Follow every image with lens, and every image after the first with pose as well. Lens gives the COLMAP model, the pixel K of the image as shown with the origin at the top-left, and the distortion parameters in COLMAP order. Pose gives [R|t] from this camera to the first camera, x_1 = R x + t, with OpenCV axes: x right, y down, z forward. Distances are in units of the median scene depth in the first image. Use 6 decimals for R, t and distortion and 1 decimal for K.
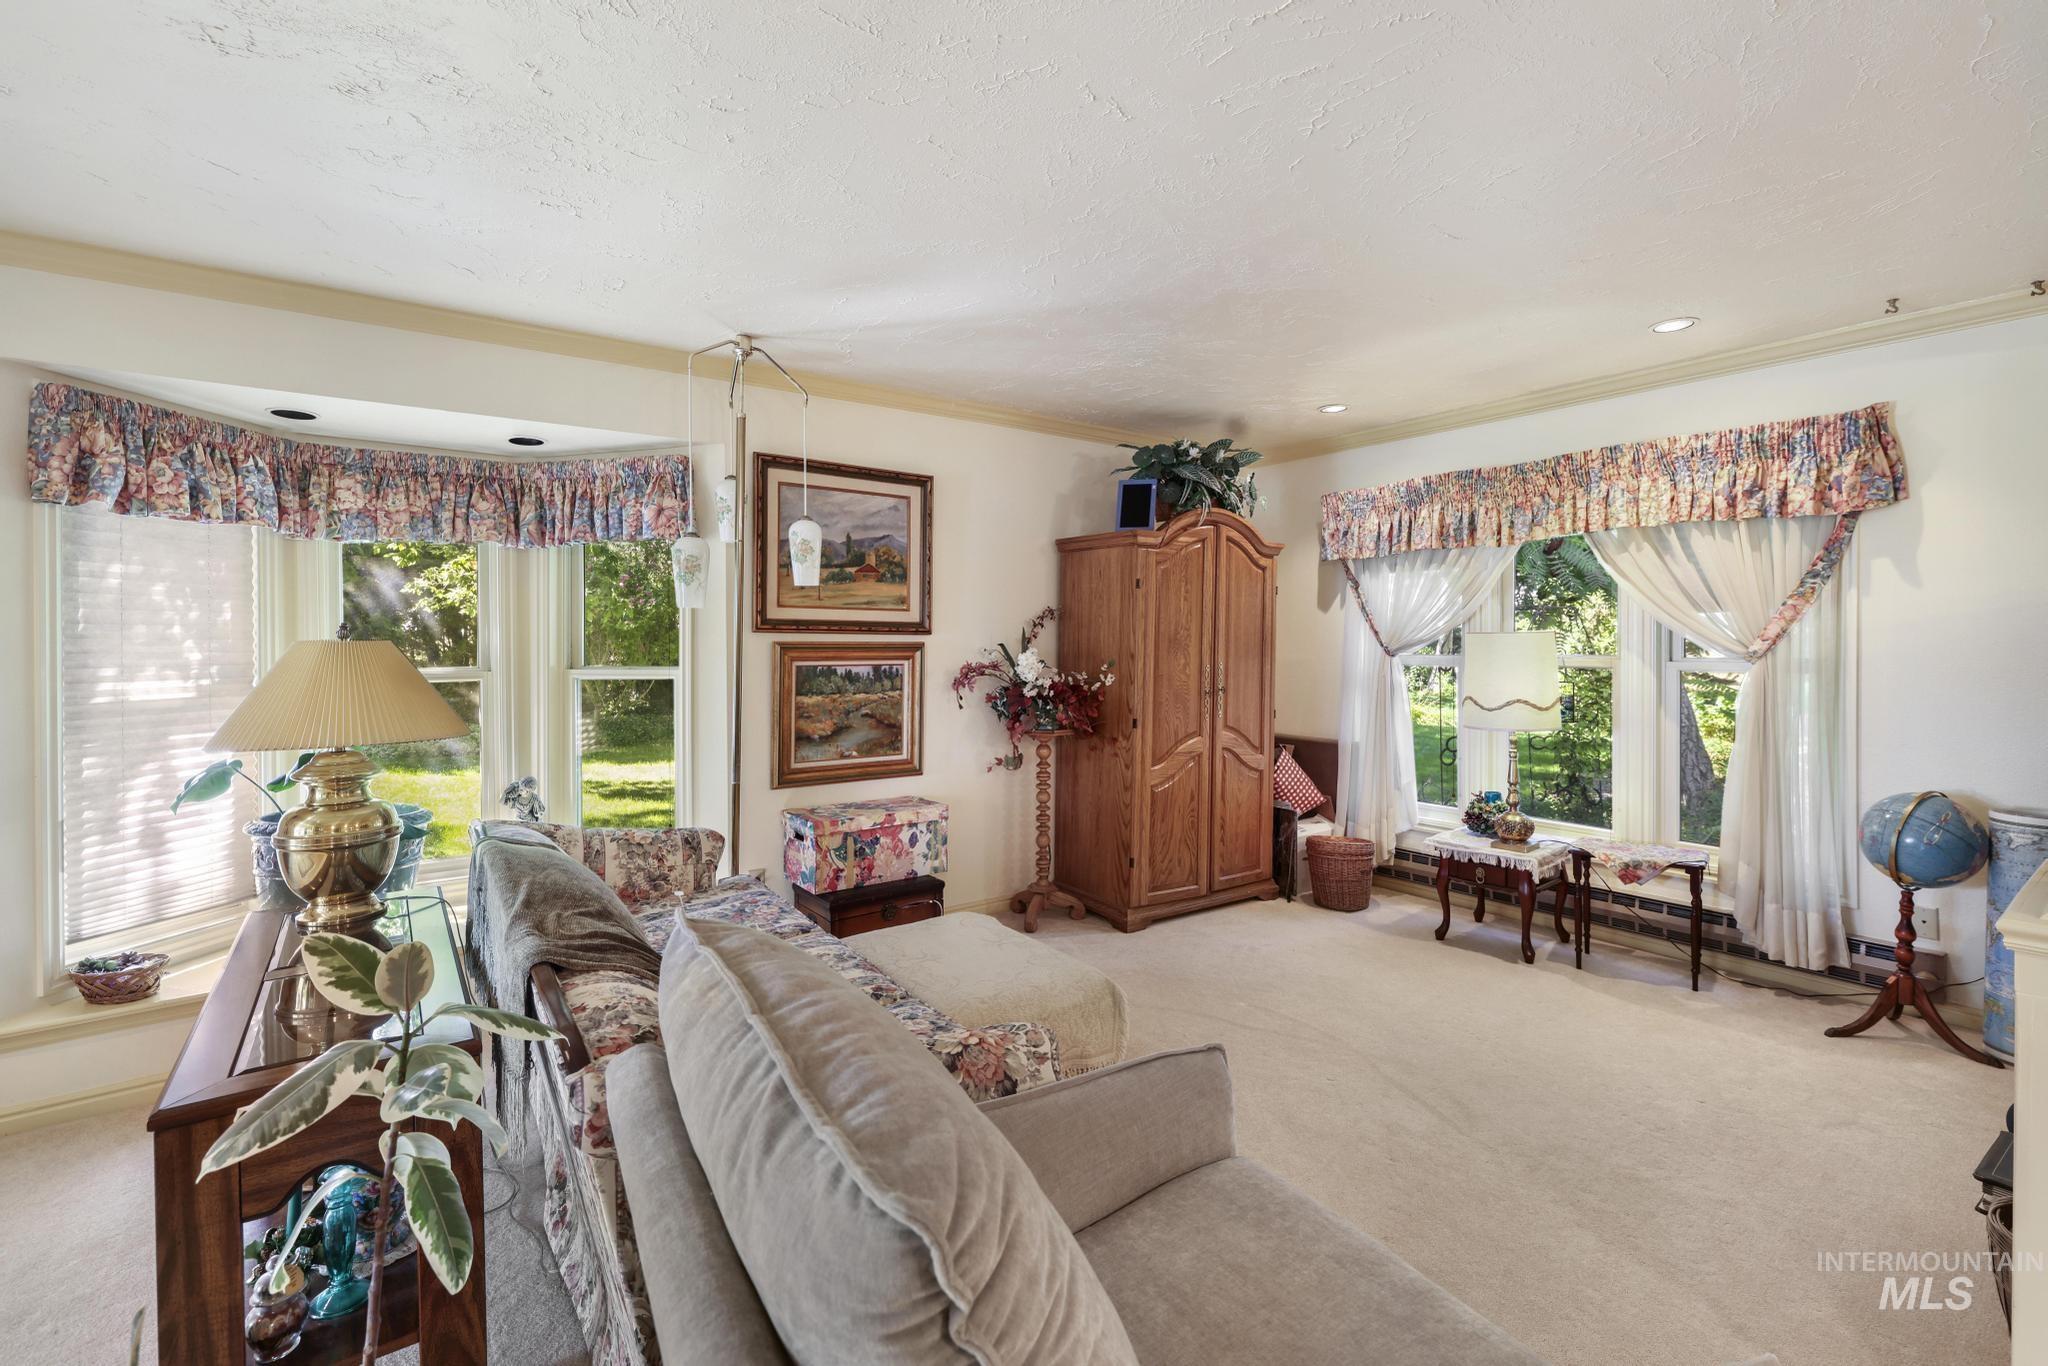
lens RADIAL K [[907.2, 0, 1029.2], [0, 907.2, 651.1], [0, 0, 1]] dist [-0.000491, -0.000208]
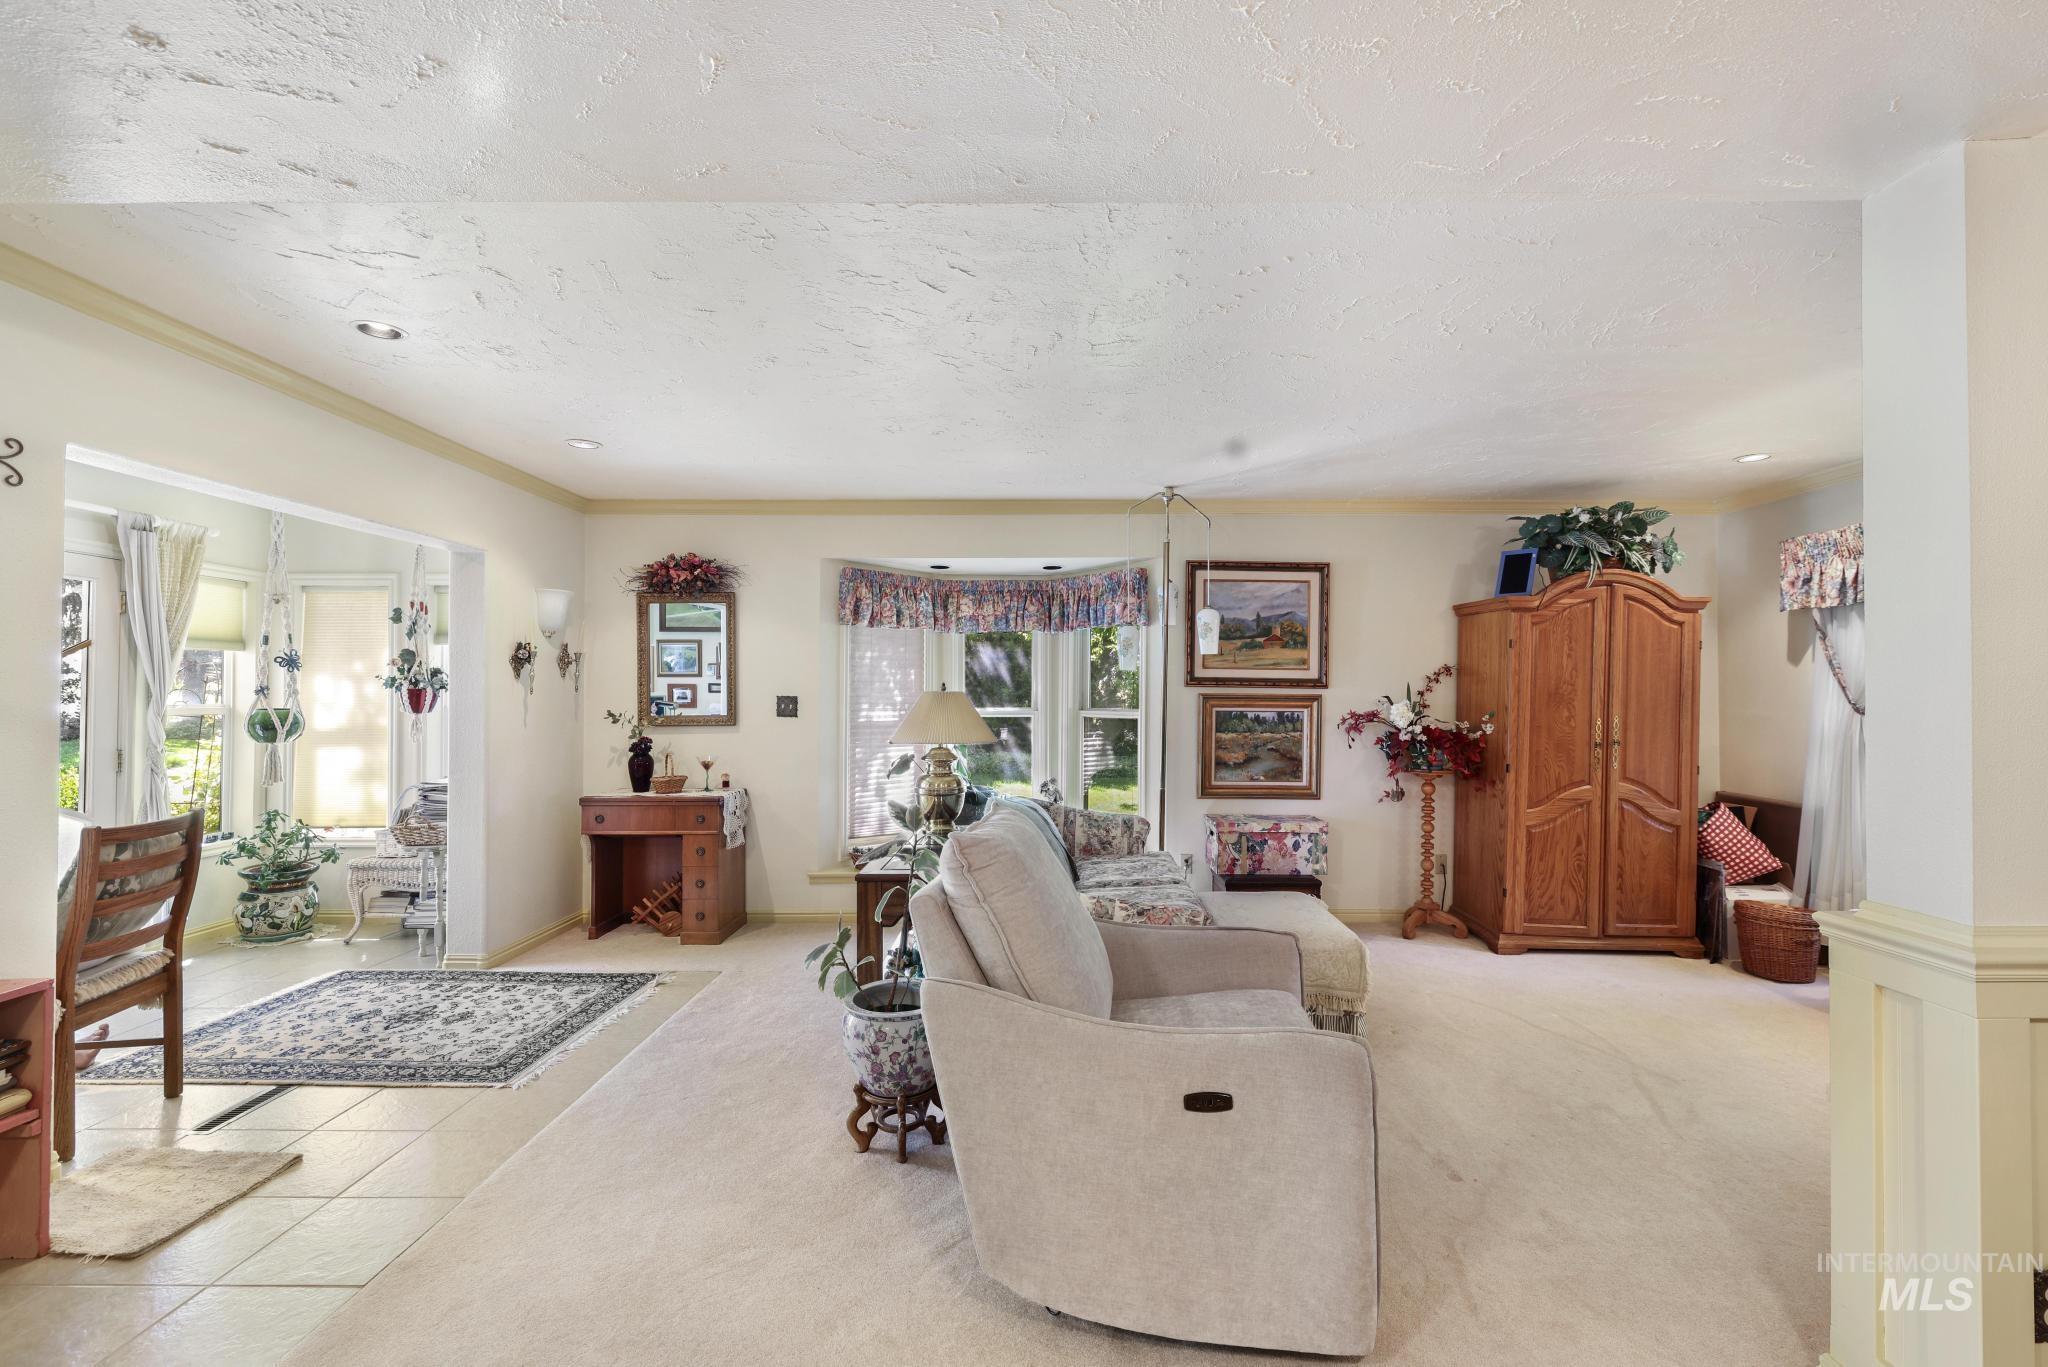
lens RADIAL K [[887.6, 0, 1024.0], [0, 887.6, 683.5], [0, 0, 1]] dist [-0.000802, -0.000030]
pose [[0.796984, 0.000744, -0.604000, 0.312779], [-0.012646, 0.999801, -0.015455, -0.000690], [0.603868, 0.019956, 0.796834, -0.245860]]
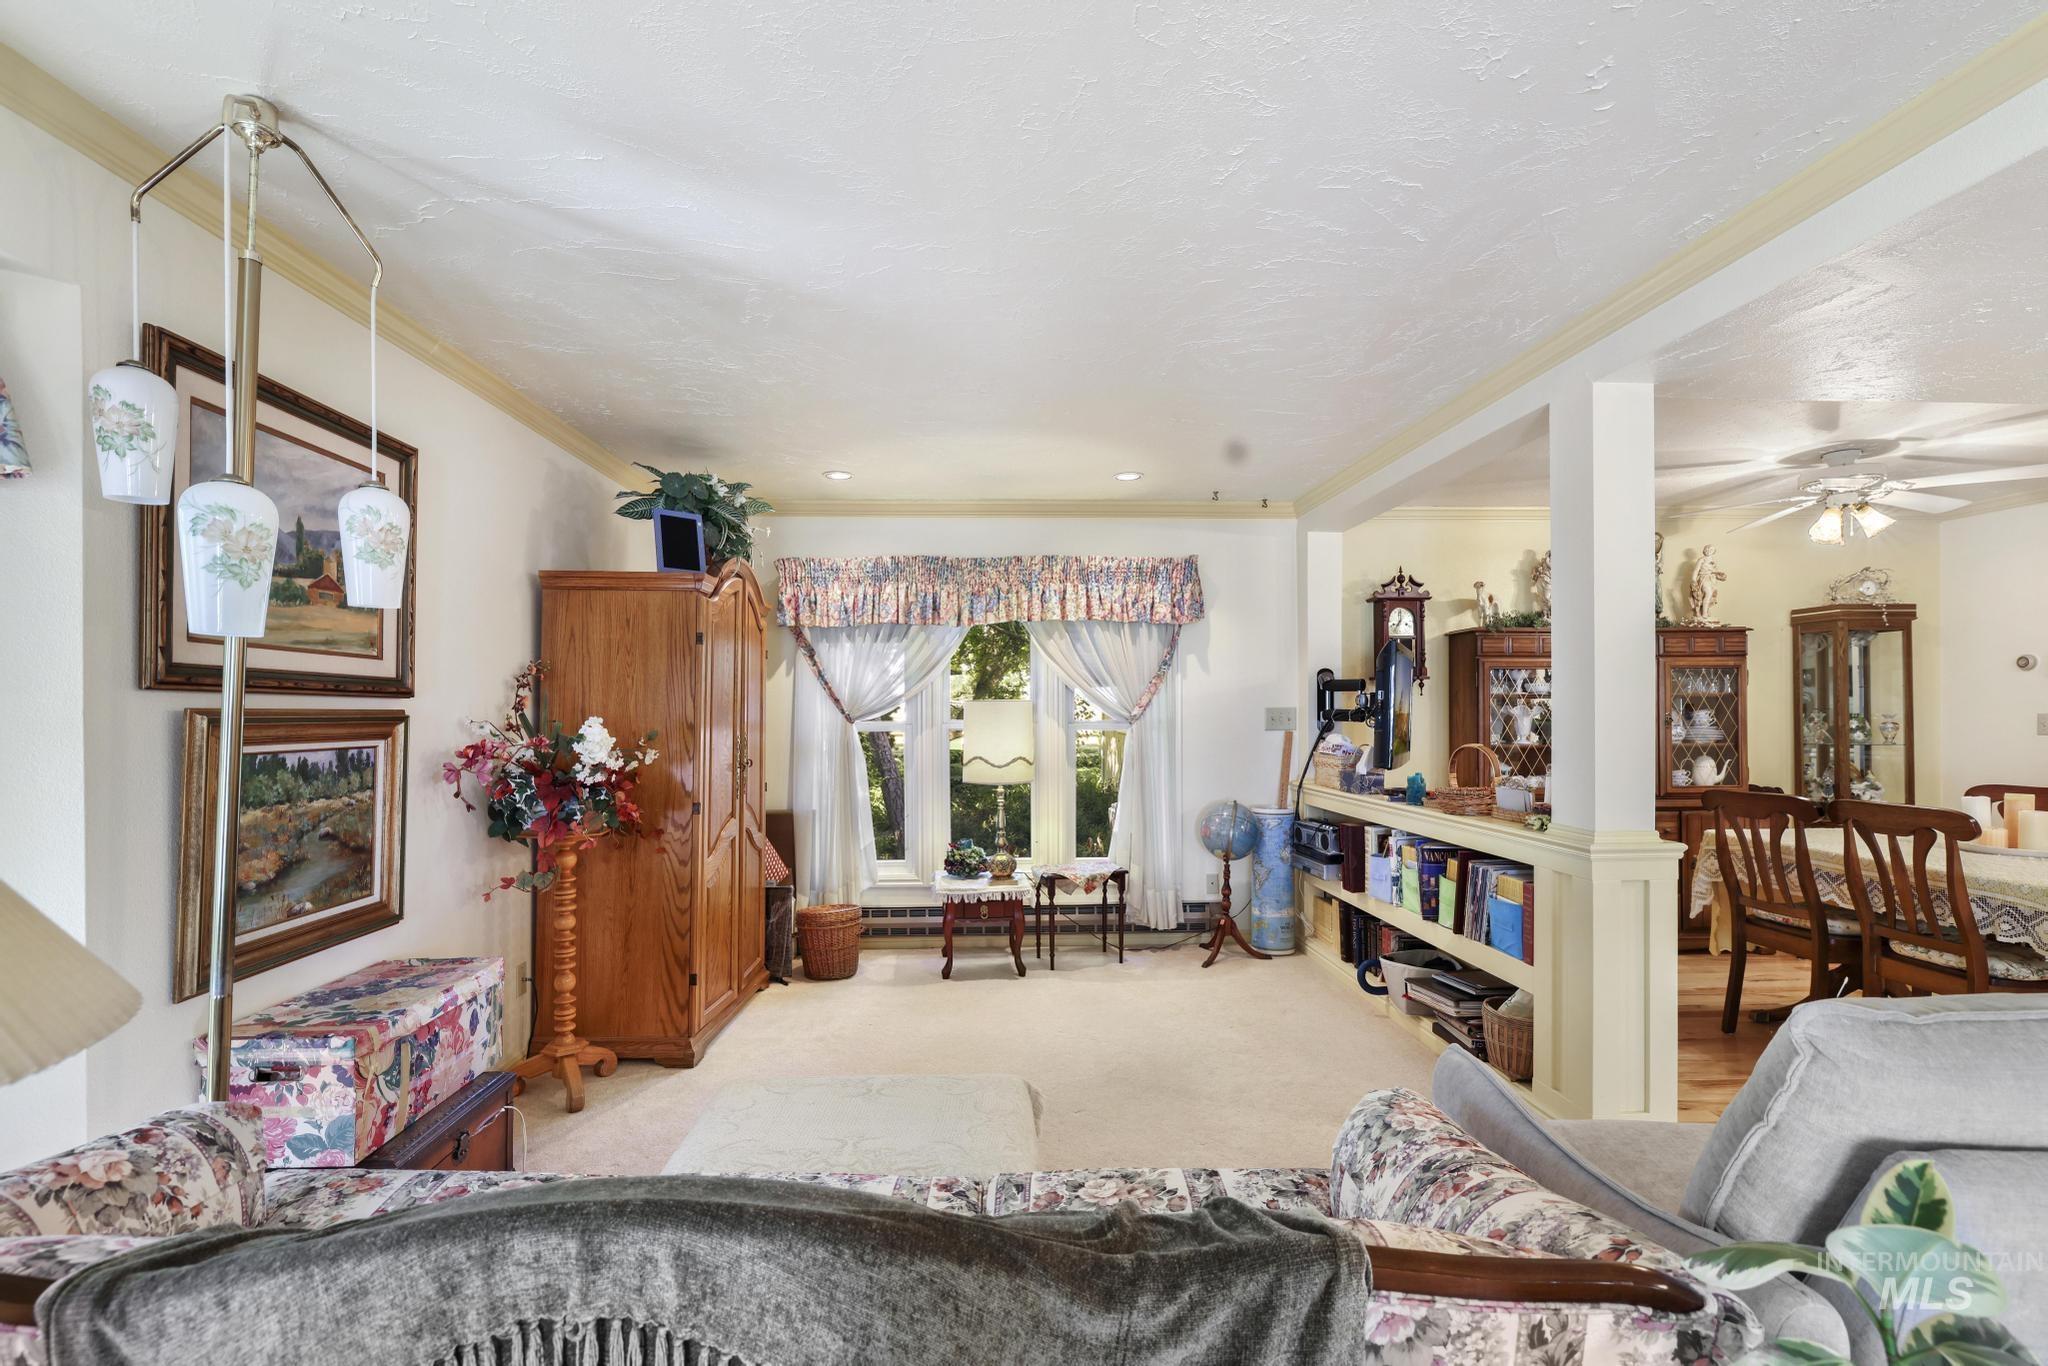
lens RADIAL K [[904.7, 0, 1019.5], [0, 904.7, 707.5], [0, 0, 1]] dist [0.000057, 0.000148]
pose [[0.554307, 0.000656, 0.832312, -0.416557], [0.012574, 0.999879, -0.009162, -0.000511], [-0.832218, 0.015545, 0.554231, 0.311998]]
